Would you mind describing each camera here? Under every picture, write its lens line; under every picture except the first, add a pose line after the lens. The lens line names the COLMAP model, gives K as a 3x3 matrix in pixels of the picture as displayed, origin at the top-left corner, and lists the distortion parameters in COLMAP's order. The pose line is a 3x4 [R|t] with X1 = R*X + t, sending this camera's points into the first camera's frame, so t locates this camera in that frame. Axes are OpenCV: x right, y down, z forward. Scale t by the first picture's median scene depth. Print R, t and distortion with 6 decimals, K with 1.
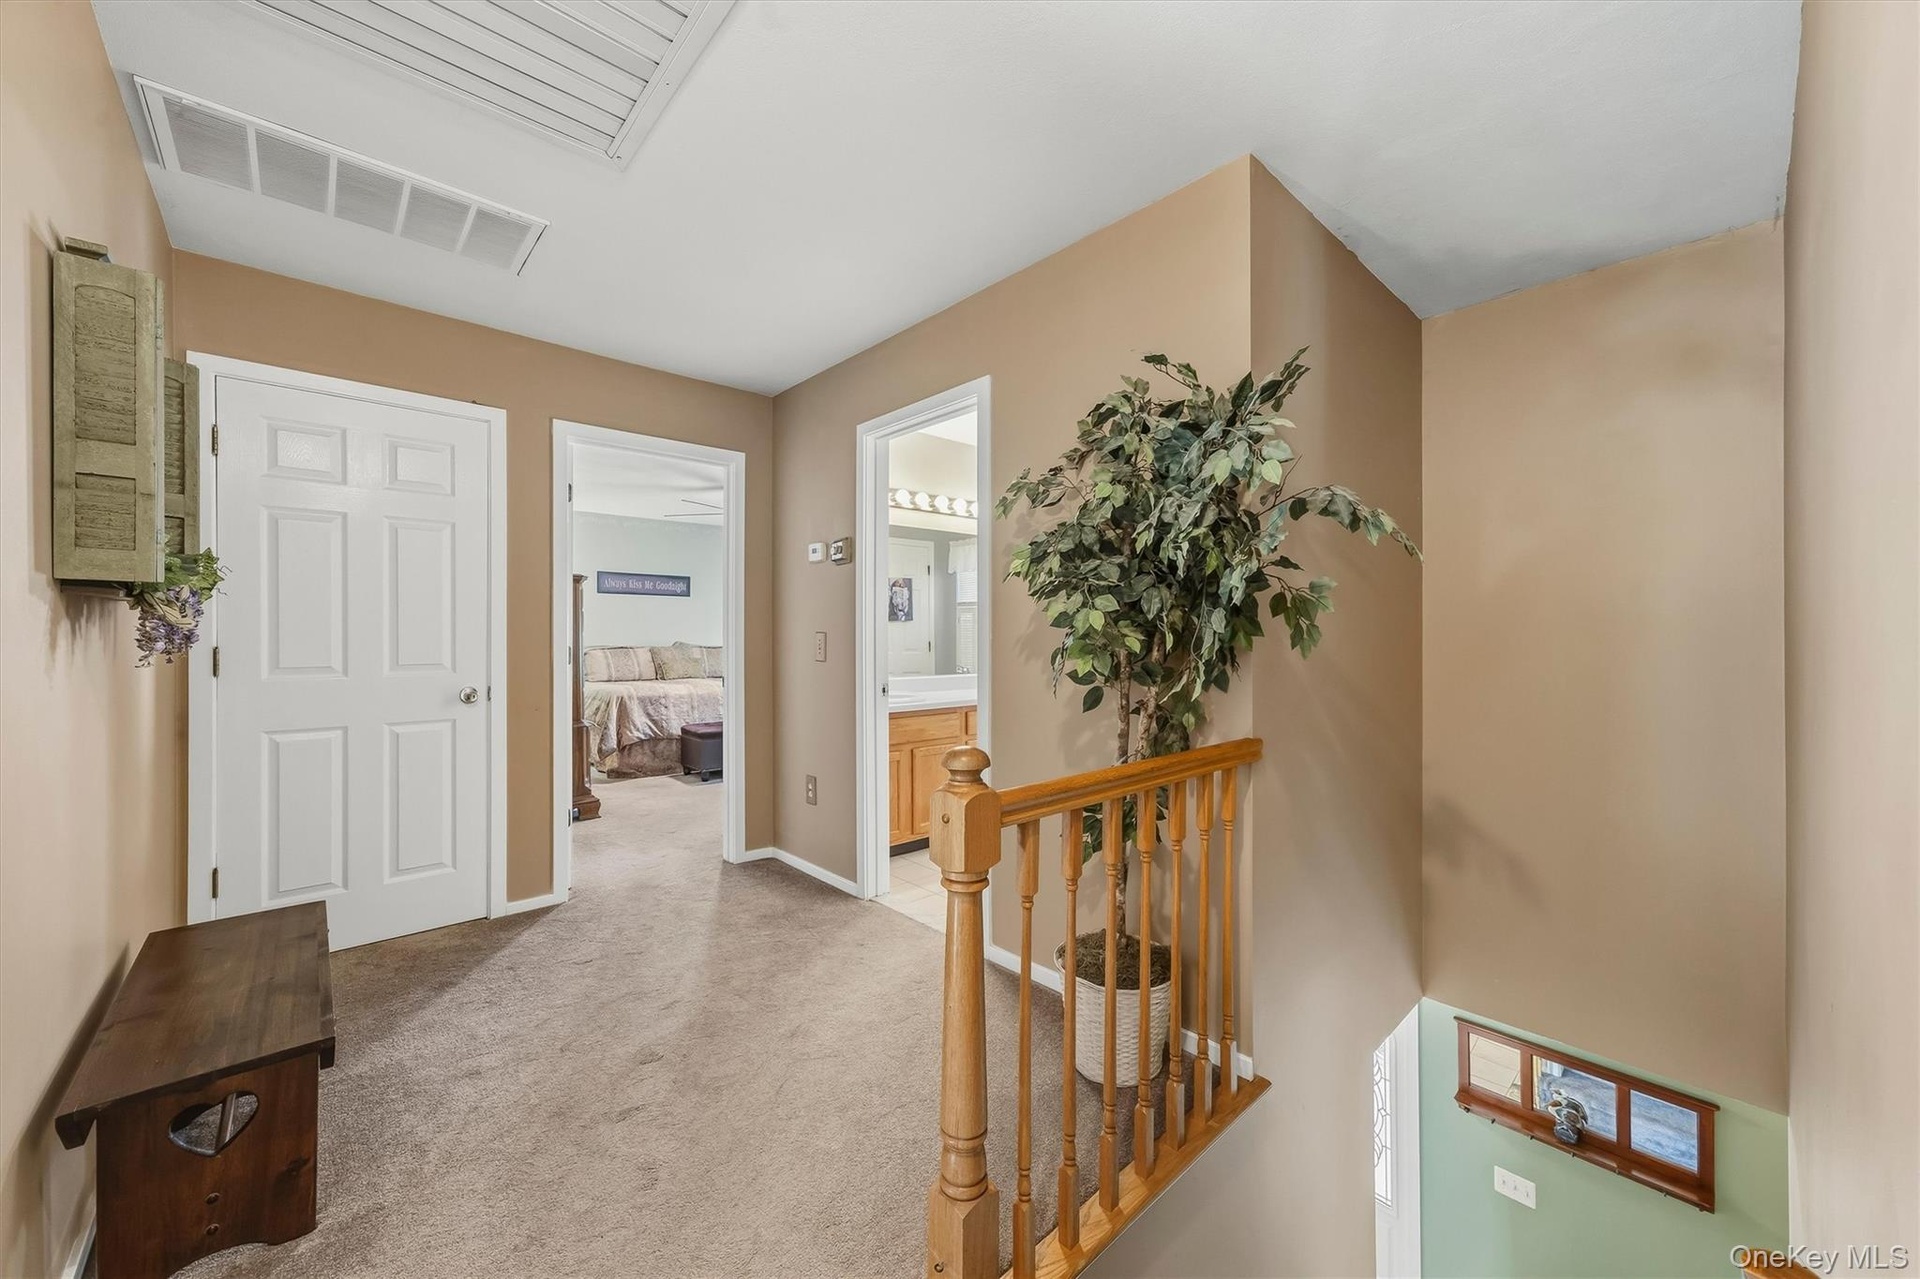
lens RADIAL K [[715.8, 0, 967.5], [0, 715.8, 639.7], [0, 0, 1]] dist [0.017687, 0.000042]
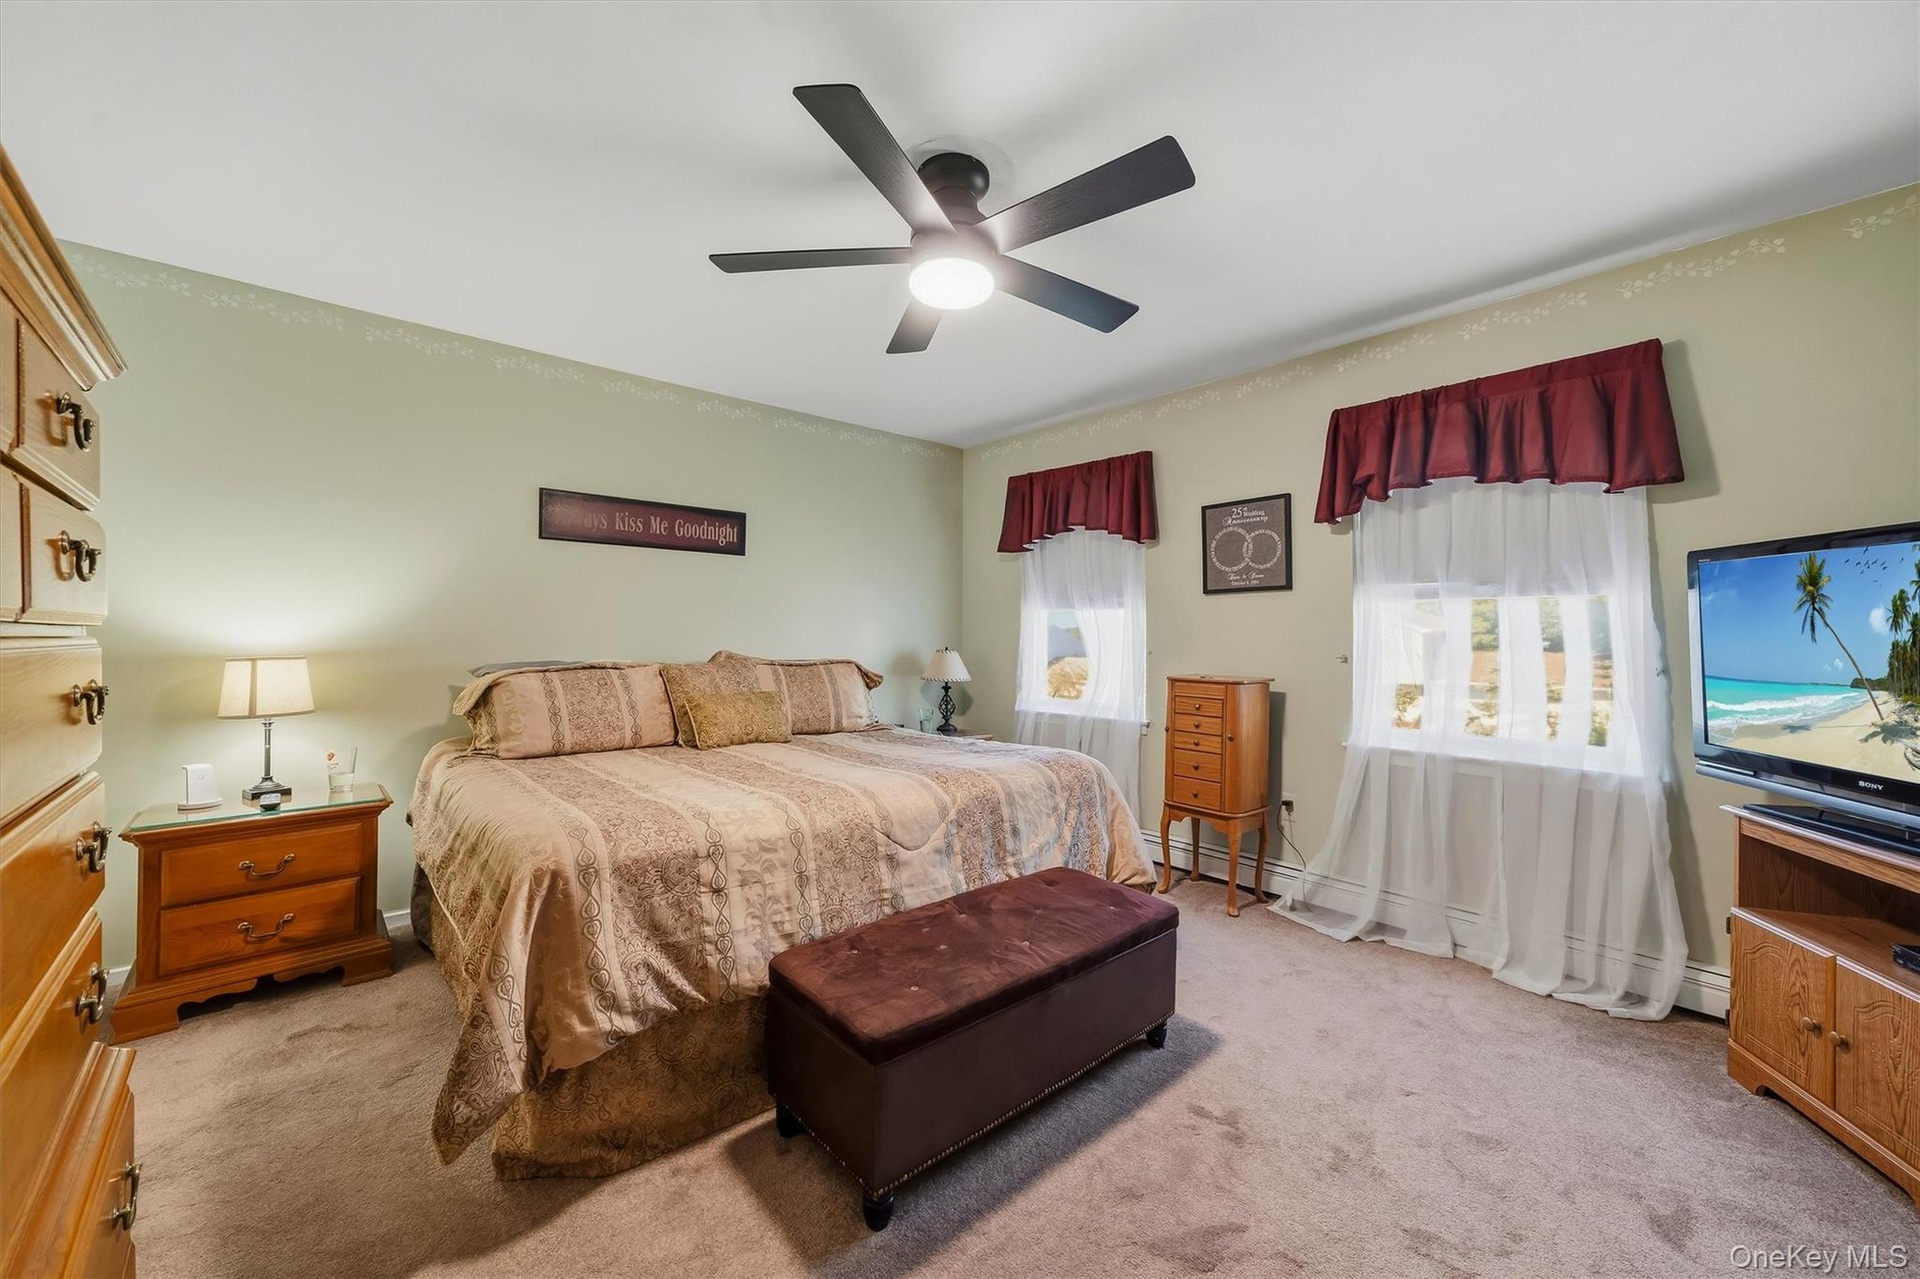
lens RADIAL K [[715.8, 0, 950.5], [0, 715.8, 637.1], [0, 0, 1]] dist [0.017687, 0.000042]
pose [[0.999609, 0.005176, -0.027486, -0.318792], [-0.005461, 0.999932, -0.010315, -0.003204], [0.027430, 0.010461, 0.999569, 0.715156]]
